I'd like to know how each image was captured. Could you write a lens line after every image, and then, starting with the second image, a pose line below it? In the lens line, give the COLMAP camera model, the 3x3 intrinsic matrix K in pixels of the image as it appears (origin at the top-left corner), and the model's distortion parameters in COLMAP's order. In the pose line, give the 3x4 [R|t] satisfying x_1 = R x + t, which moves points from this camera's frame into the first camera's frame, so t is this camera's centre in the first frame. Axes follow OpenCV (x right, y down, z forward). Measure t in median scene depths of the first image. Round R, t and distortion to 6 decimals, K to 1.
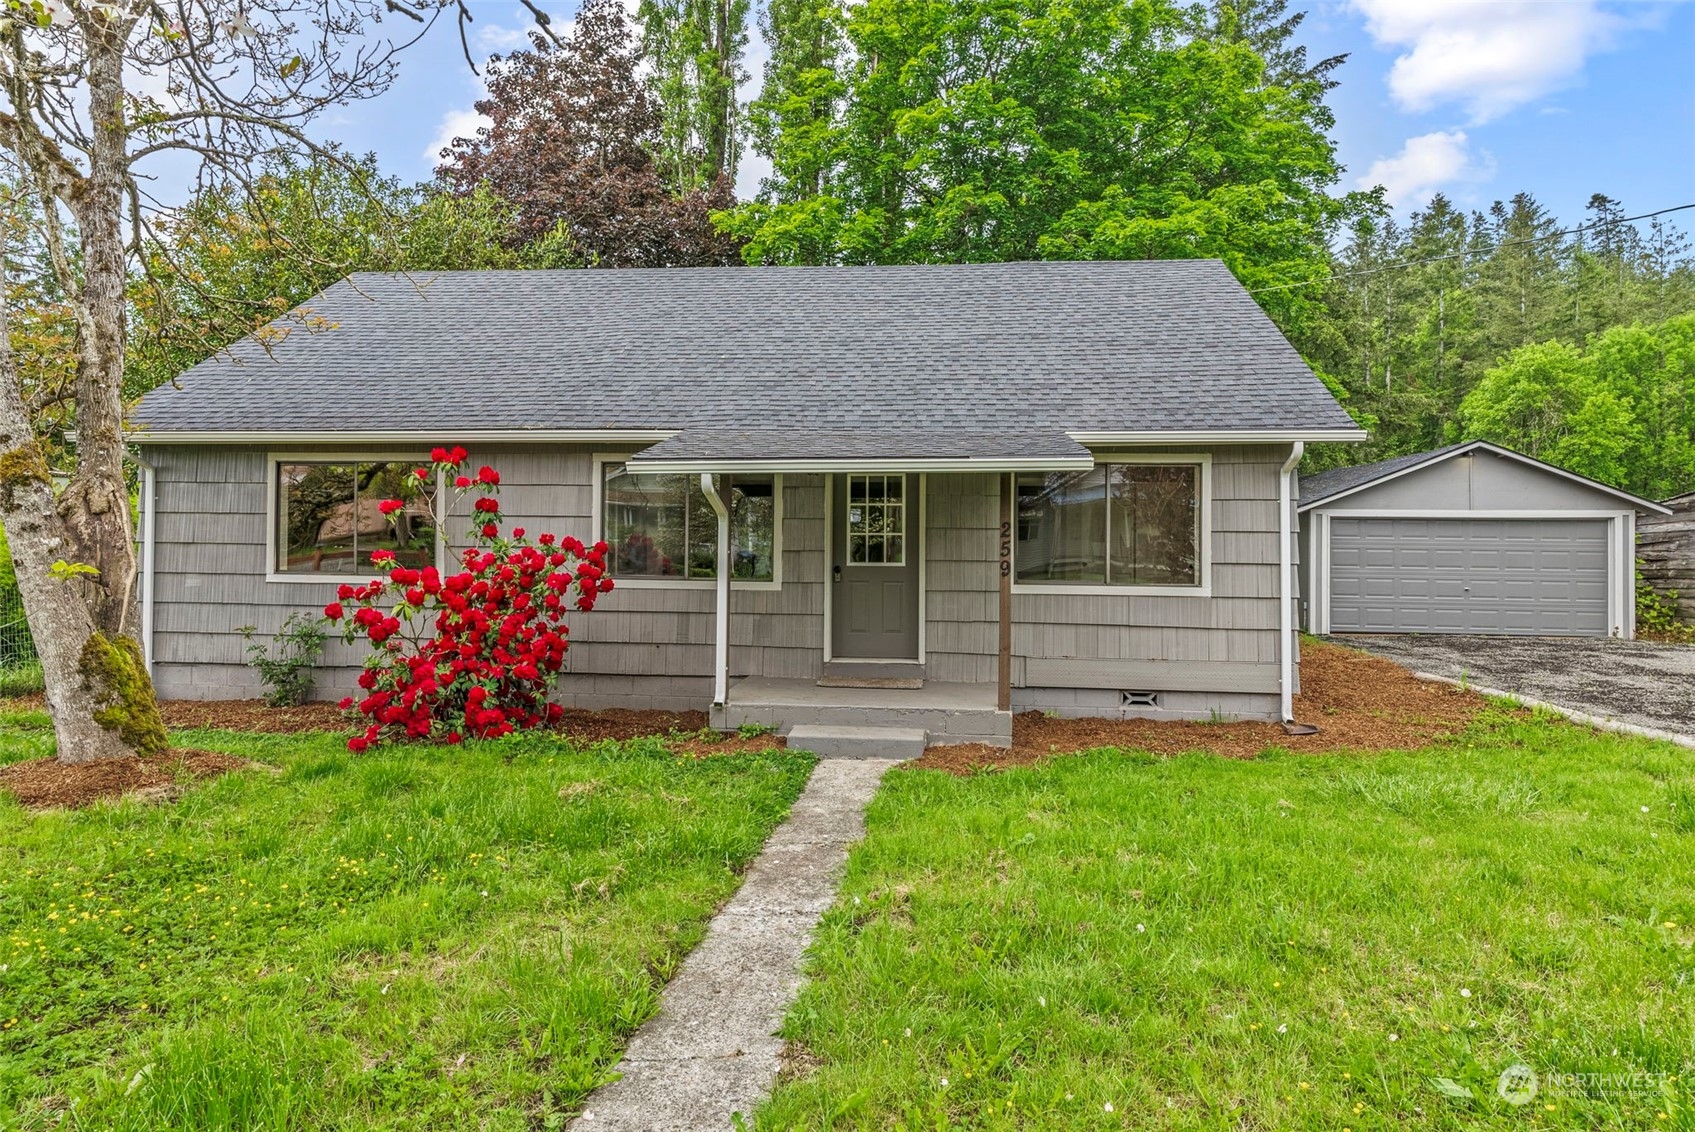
lens RADIAL K [[796.9, 0, 847.5], [0, 796.9, 541.6], [0, 0, 1]] dist [-0.002430, -0.000331]
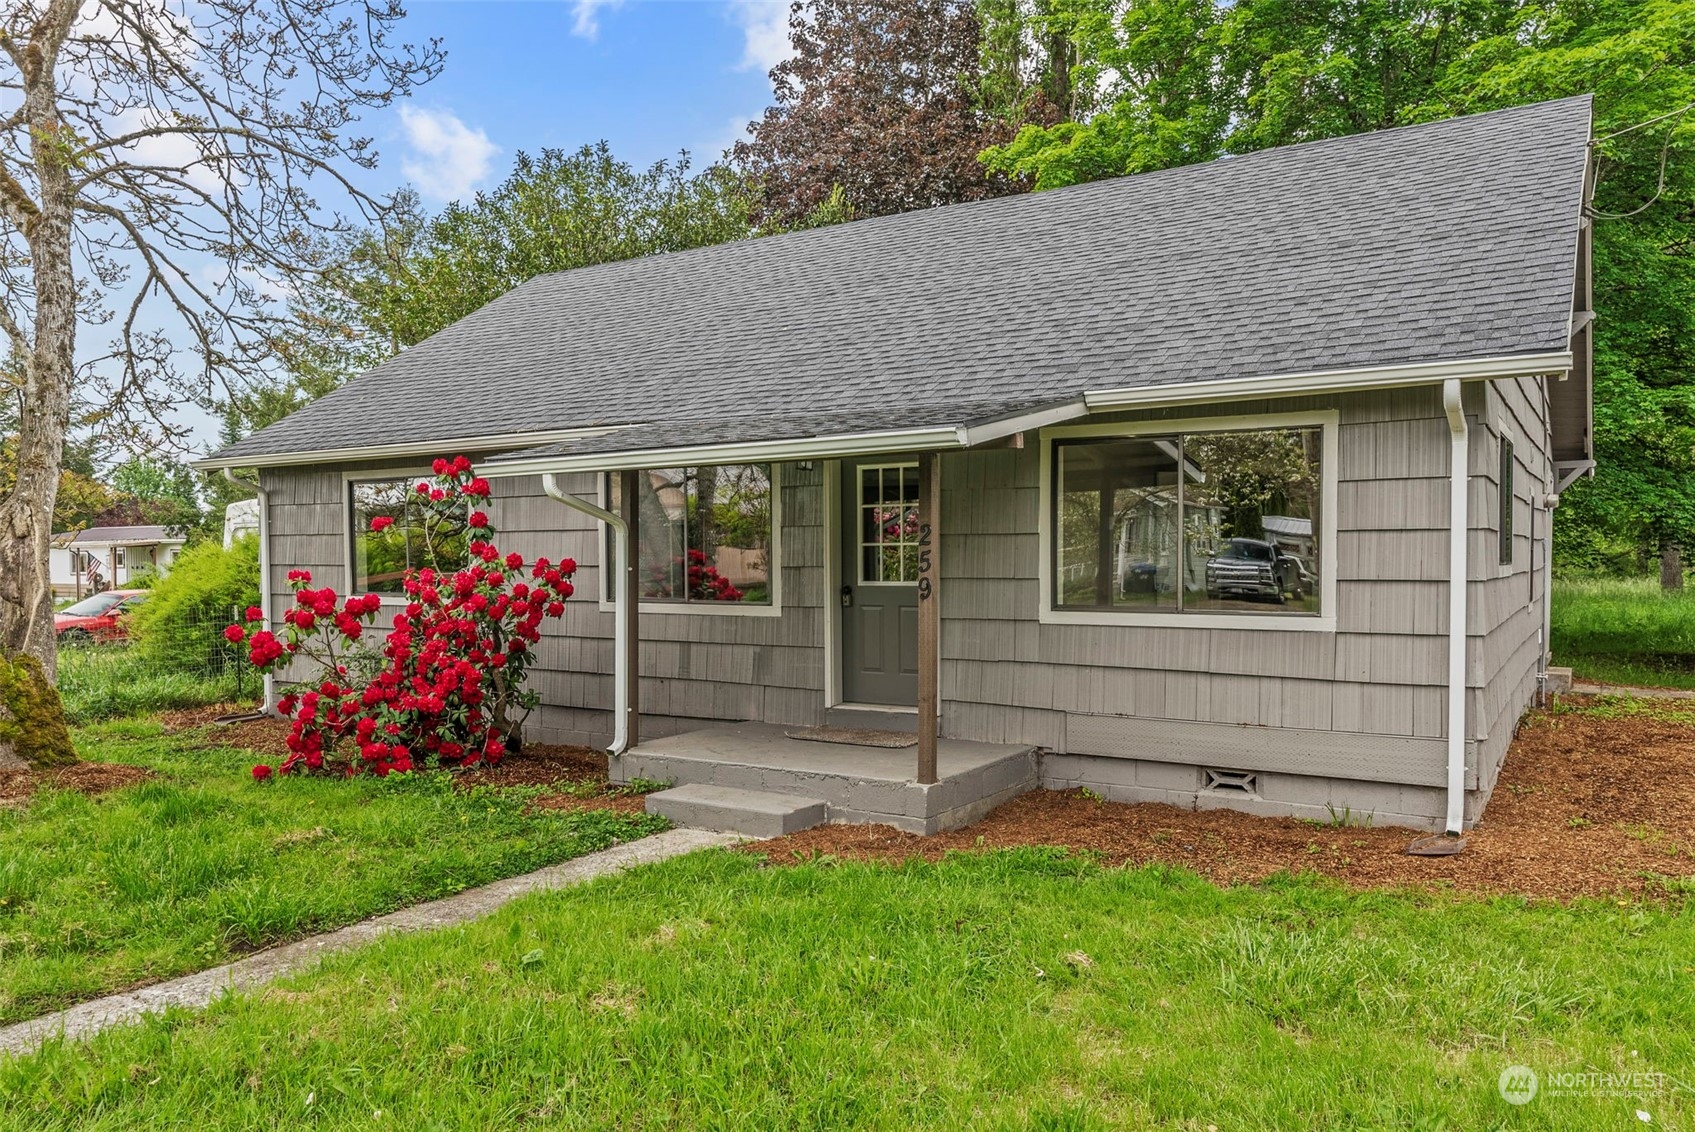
lens RADIAL K [[970.5, 0, 848.0], [0, 970.5, 597.5], [0, 0, 1]] dist [0.000599, 0.000413]
pose [[0.935669, 0.001800, -0.352875, 0.367494], [0.012756, 0.999161, 0.038919, 0.005699], [0.352649, -0.040917, 0.934861, 0.126919]]
